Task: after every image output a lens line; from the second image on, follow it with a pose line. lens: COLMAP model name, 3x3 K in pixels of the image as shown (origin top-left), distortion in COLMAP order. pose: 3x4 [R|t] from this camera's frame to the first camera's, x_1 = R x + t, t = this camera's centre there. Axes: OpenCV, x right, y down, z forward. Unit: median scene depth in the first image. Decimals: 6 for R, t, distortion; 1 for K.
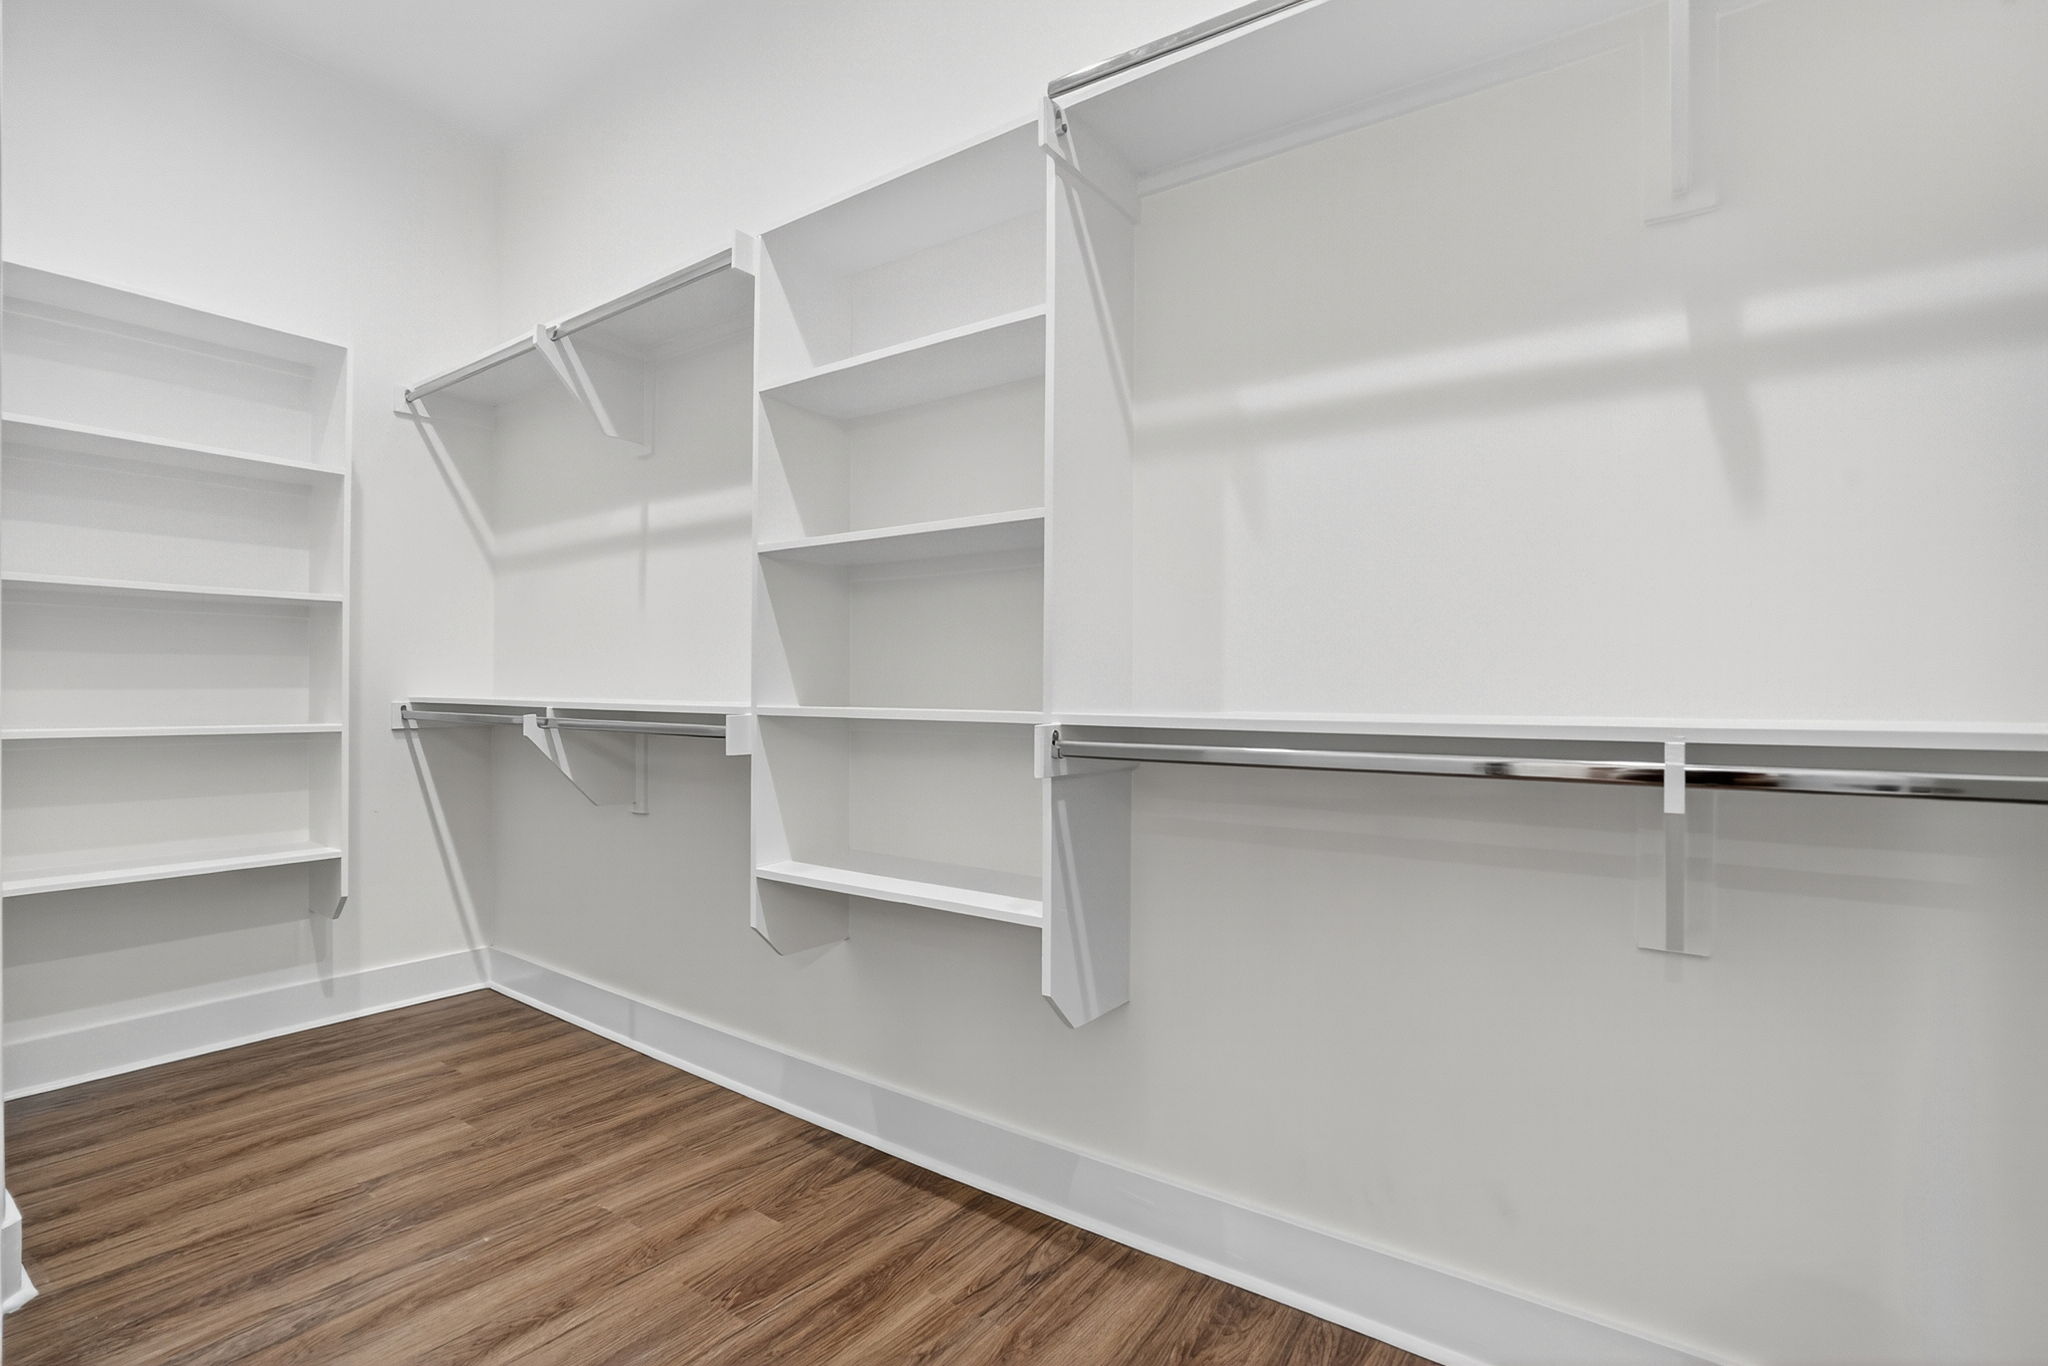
lens RADIAL K [[948.0, 0, 1014.6], [0, 948.0, 685.9], [0, 0, 1]] dist [-0.057738, 0.018851]
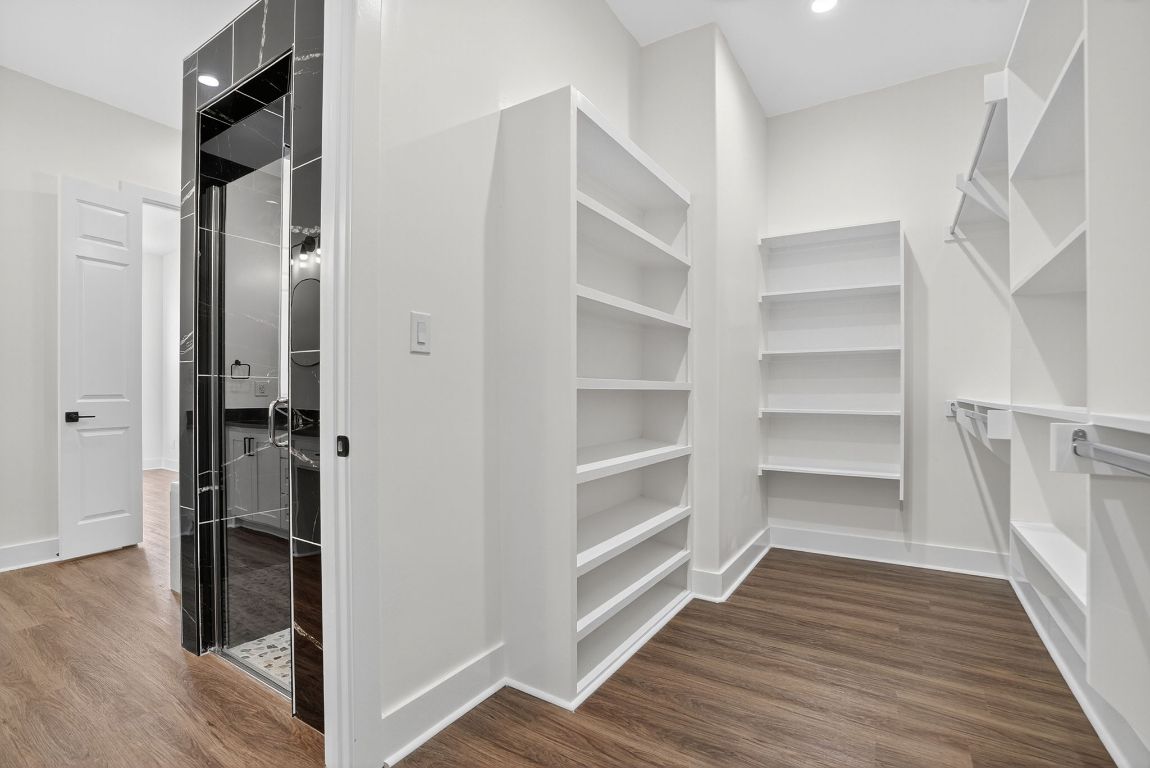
lens RADIAL K [[532.3, 0, 569.7], [0, 532.3, 385.6], [0, 0, 1]] dist [-0.057738, 0.018851]
pose [[0.061054, -0.018200, -0.997969, 0.388586], [0.002217, 0.999834, -0.018099, 0.004727], [0.998132, -0.001108, 0.061084, 0.265630]]
